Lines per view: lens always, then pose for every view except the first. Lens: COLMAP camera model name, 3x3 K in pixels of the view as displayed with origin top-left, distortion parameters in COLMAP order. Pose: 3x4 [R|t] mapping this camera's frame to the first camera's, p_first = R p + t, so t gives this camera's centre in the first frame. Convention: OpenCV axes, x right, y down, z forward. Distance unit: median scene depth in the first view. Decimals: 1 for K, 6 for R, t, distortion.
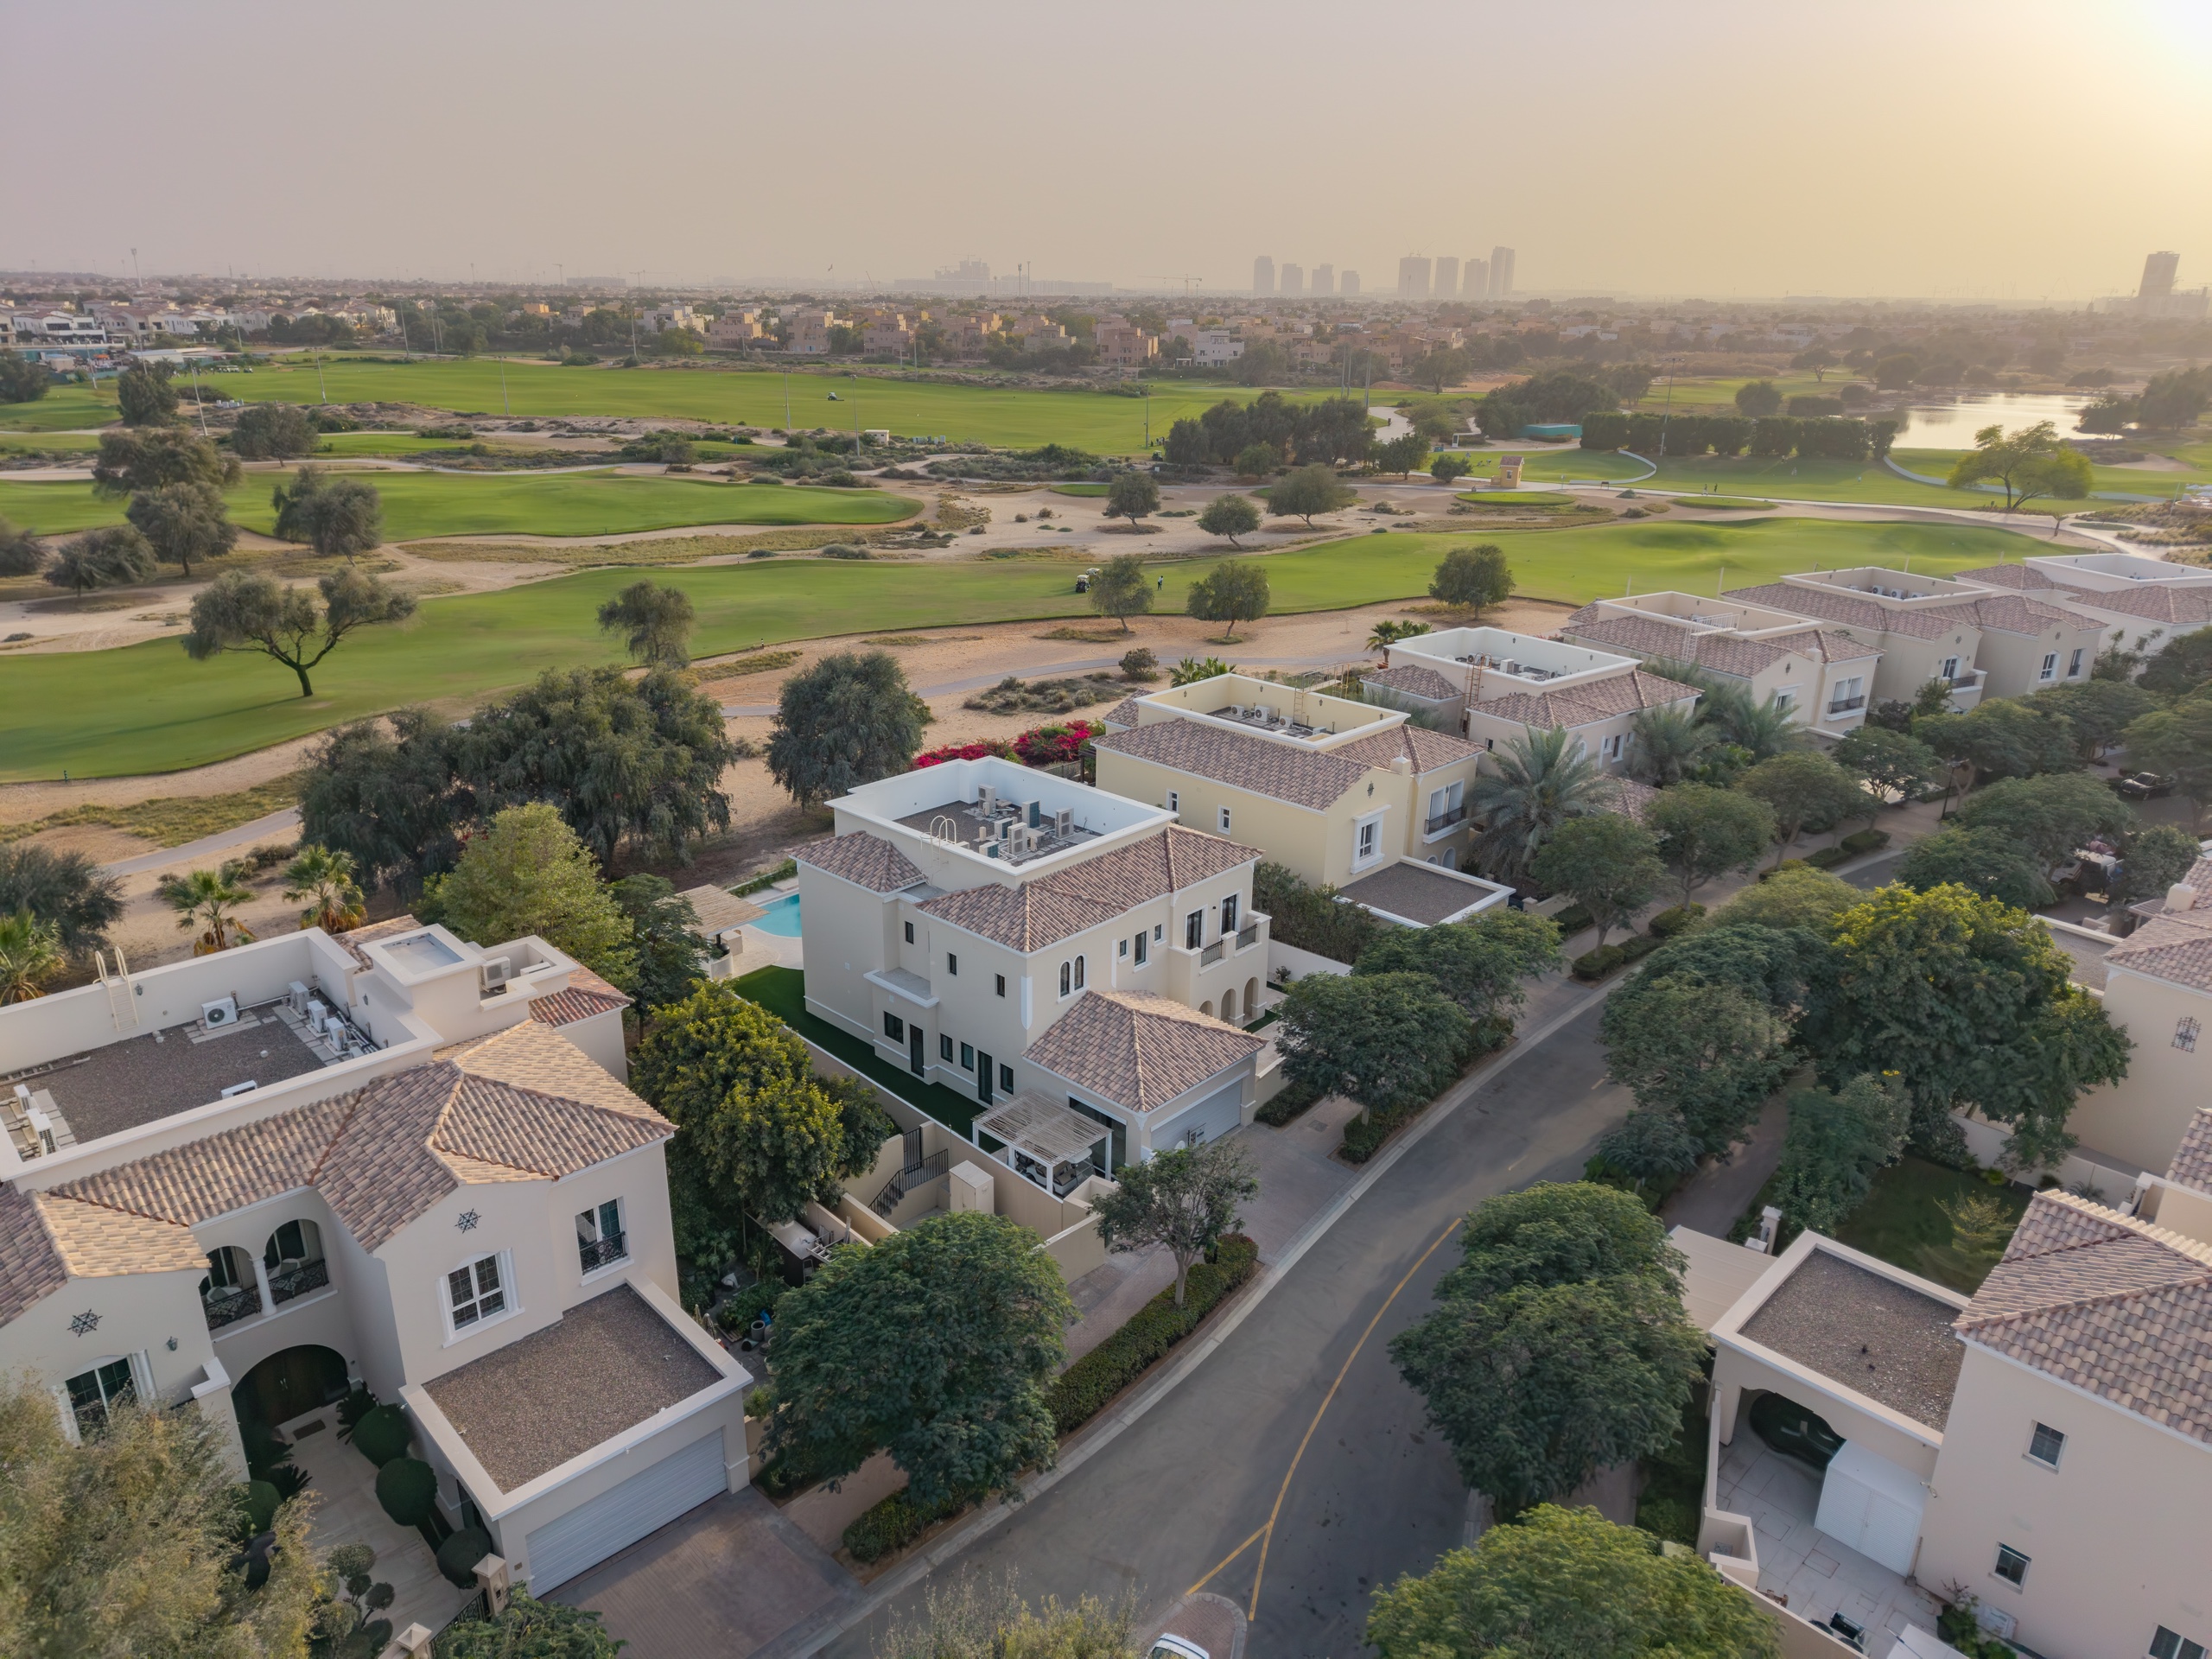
lens RADIAL K [[1509.4, 0, 1106.0], [0, 1509.4, 829.5], [0, 0, 1]] dist [0.018249, -0.016685]
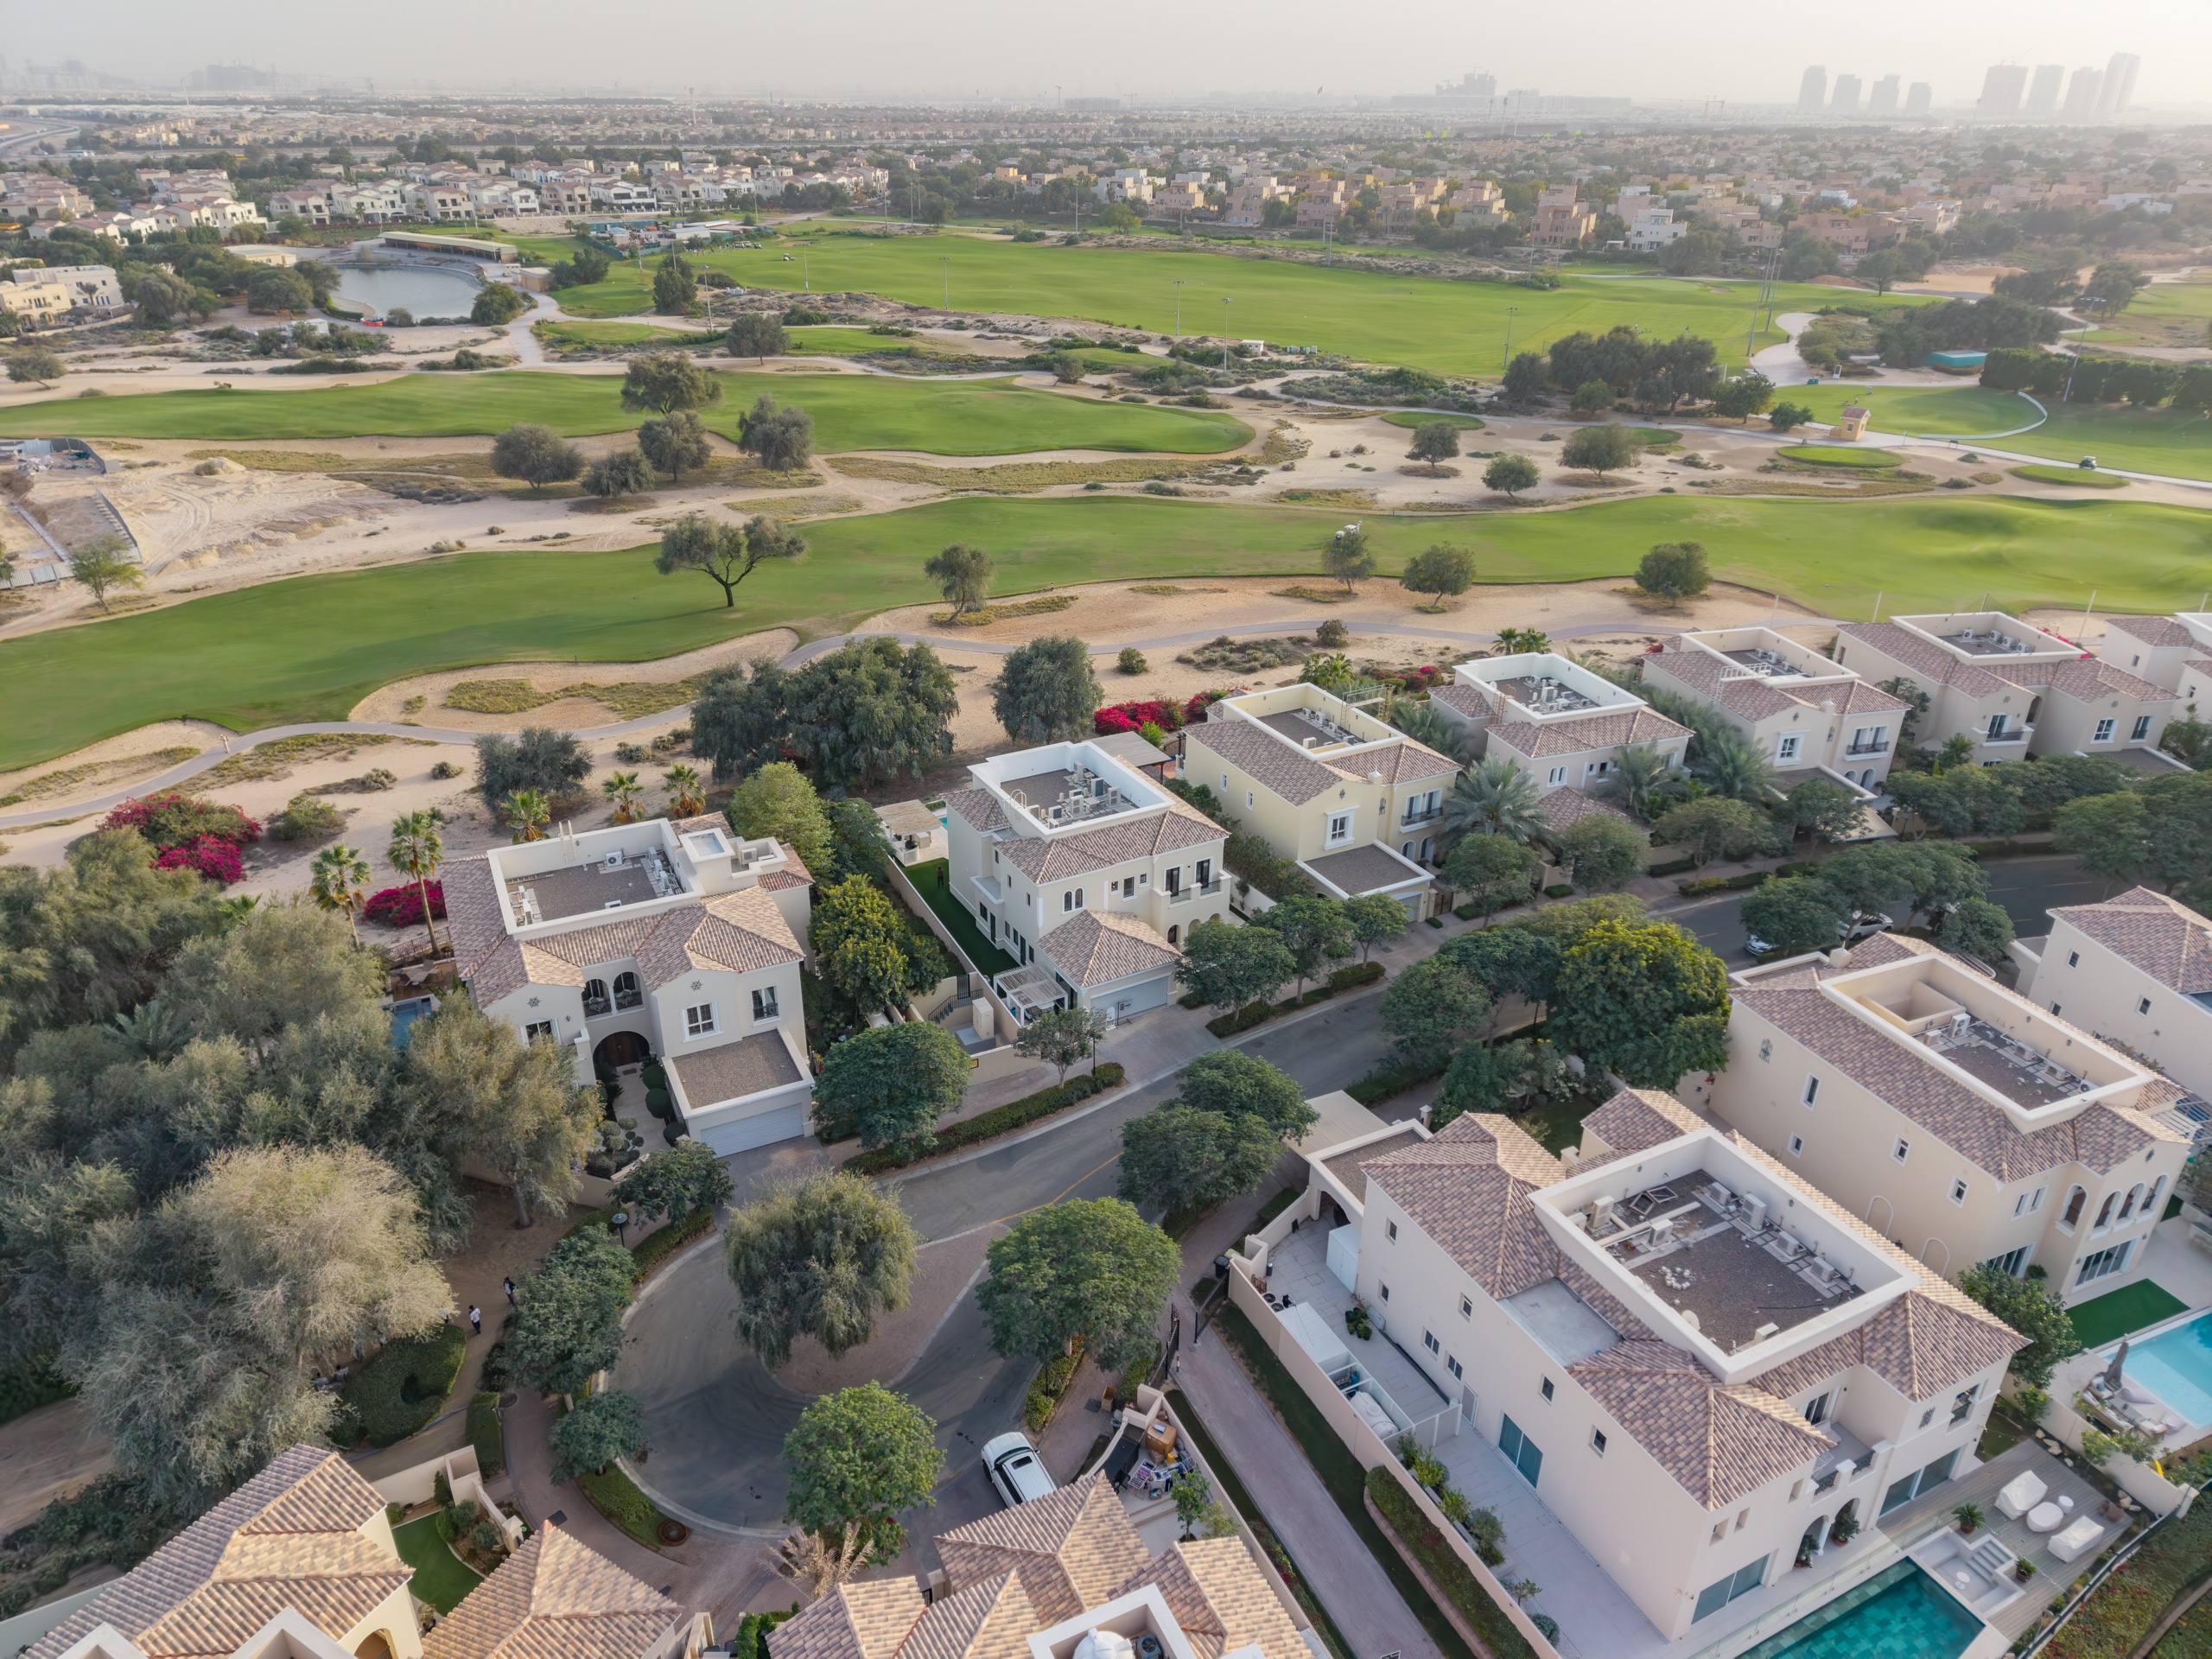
lens RADIAL K [[1509.4, 0, 1106.0], [0, 1509.4, 829.5], [0, 0, 1]] dist [0.018249, -0.016685]
pose [[0.953506, 0.135734, -0.269079, 0.222910], [-0.105409, 0.986645, 0.124178, -0.093779], [0.282341, -0.090041, 0.955079, -0.279496]]
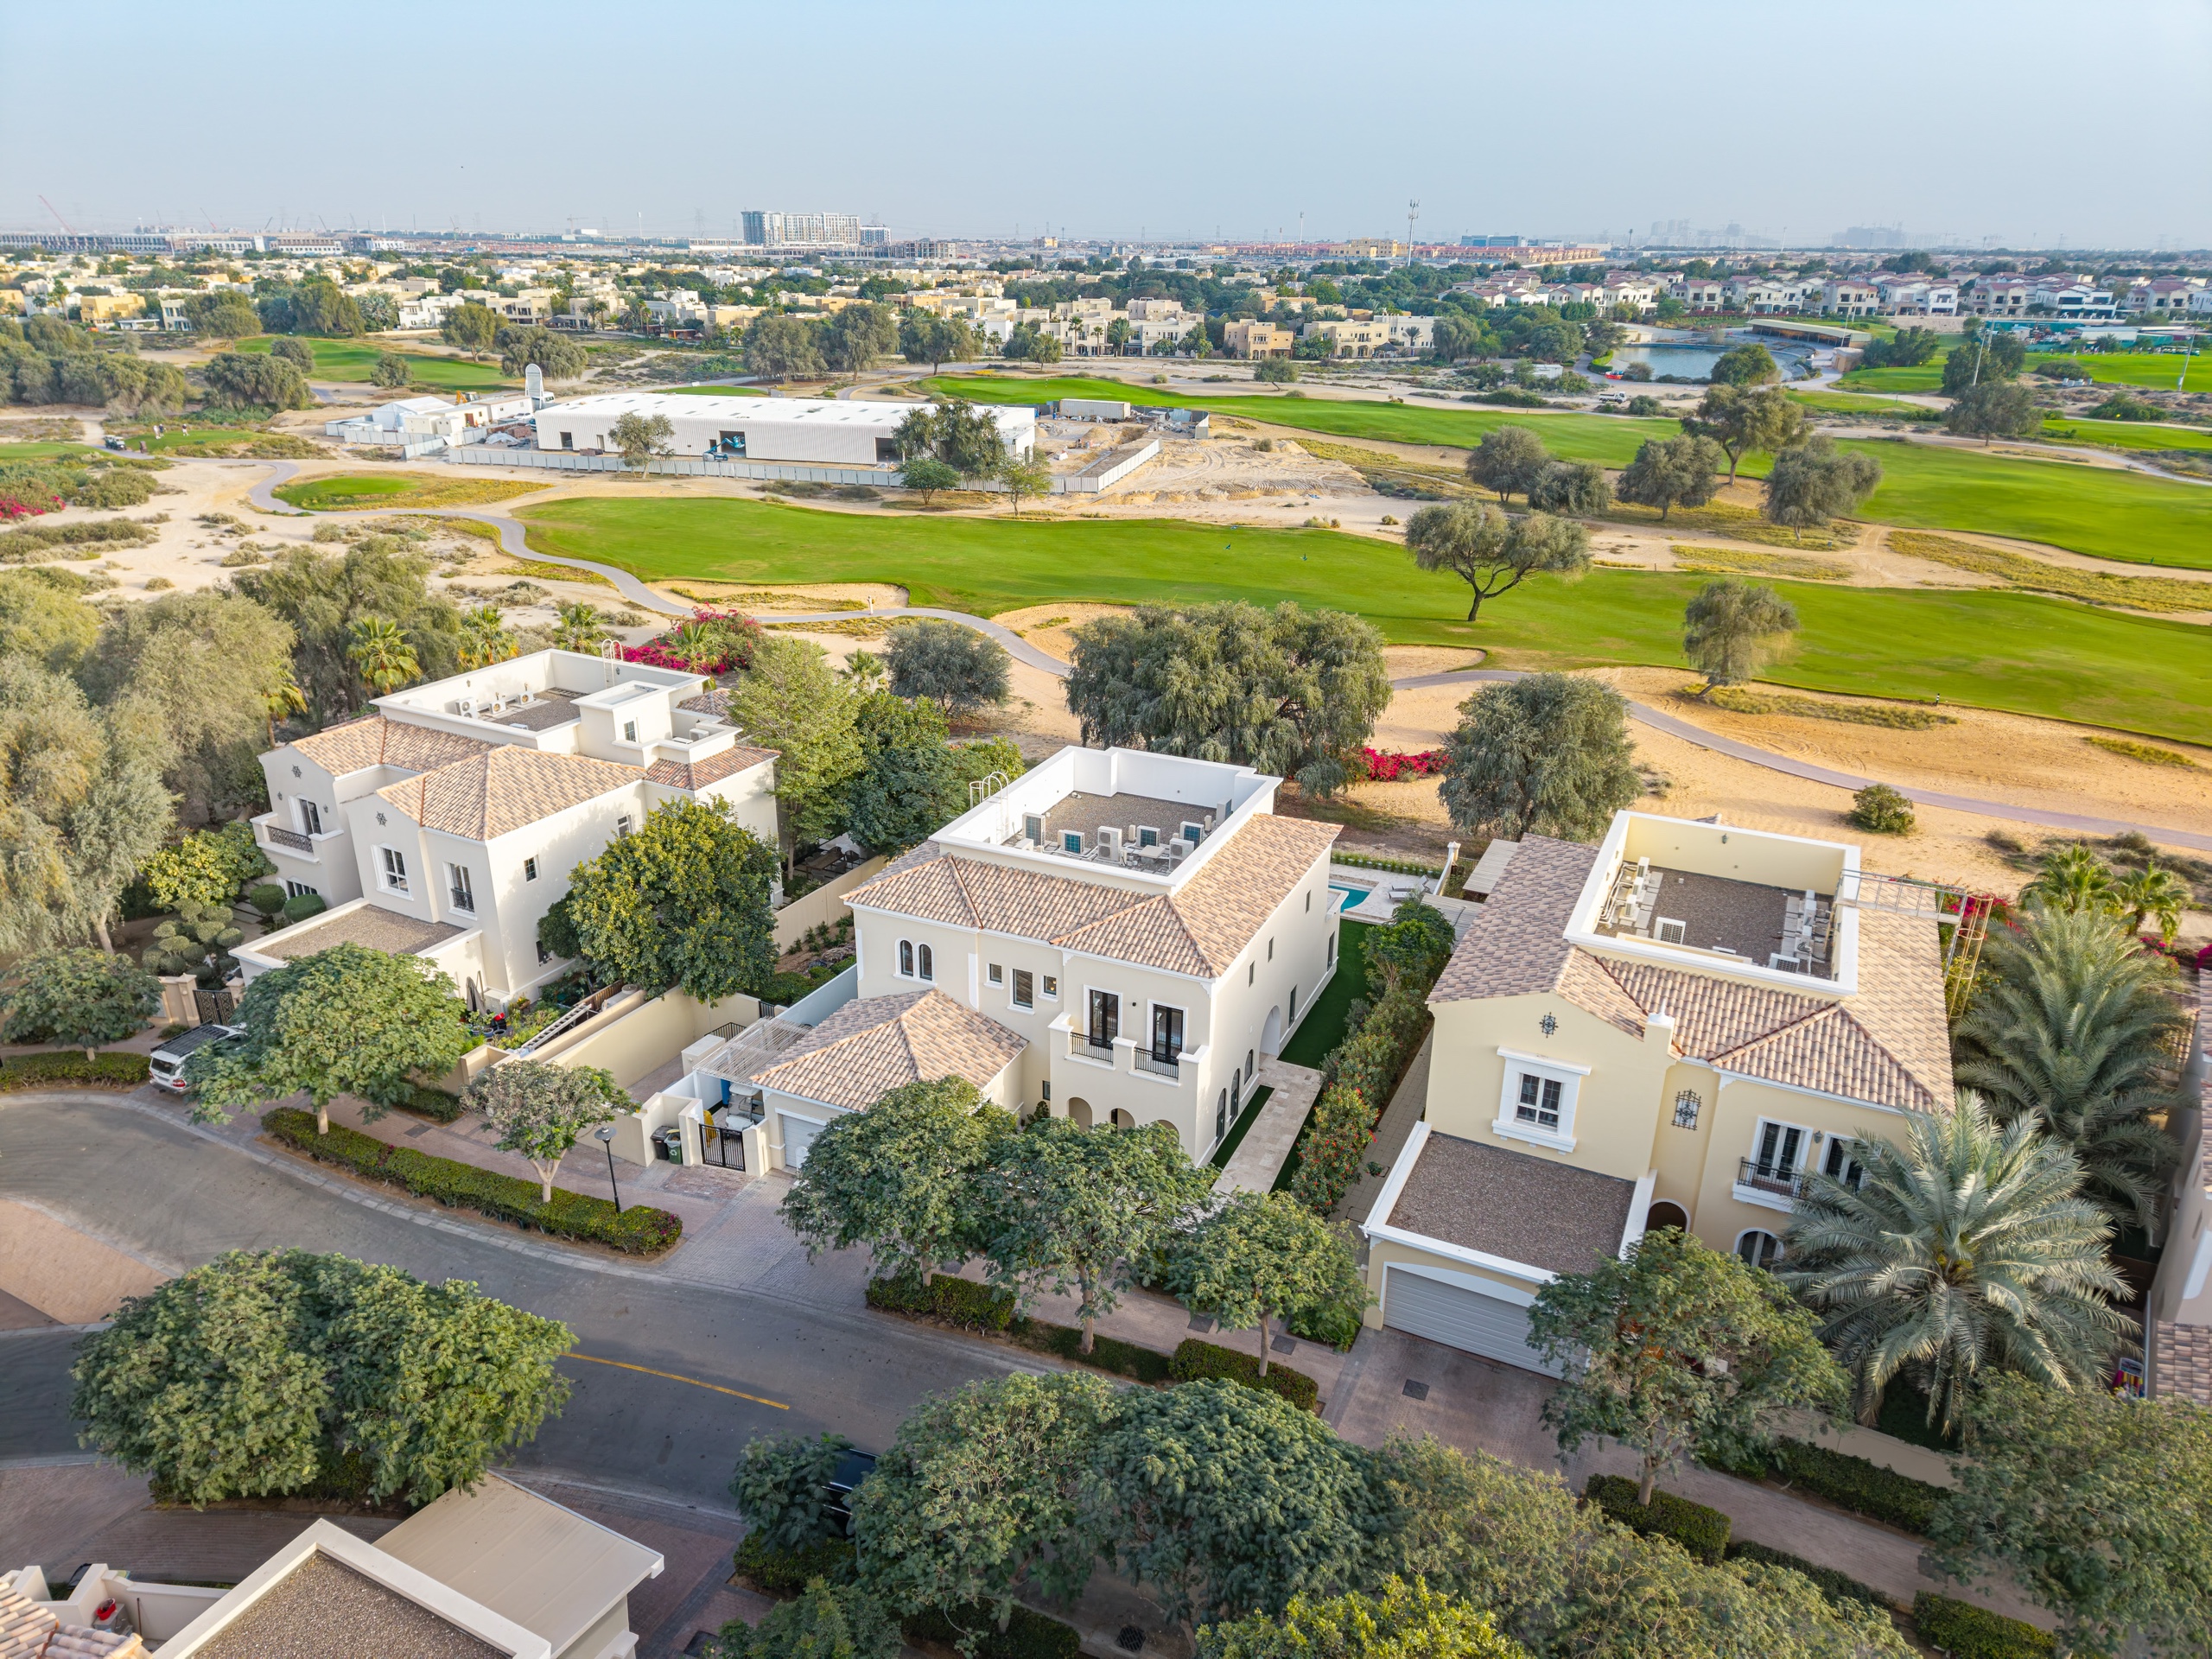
lens RADIAL K [[1481.7, 0, 1106.0], [0, 1481.7, 829.5], [0, 0, 1]] dist [0.008247, -0.000565]
pose [[0.310543, 0.344433, -0.885962, 0.404836], [-0.328370, 0.913535, 0.240054, -0.119939], [0.892040, 0.216377, 0.396793, 0.360522]]
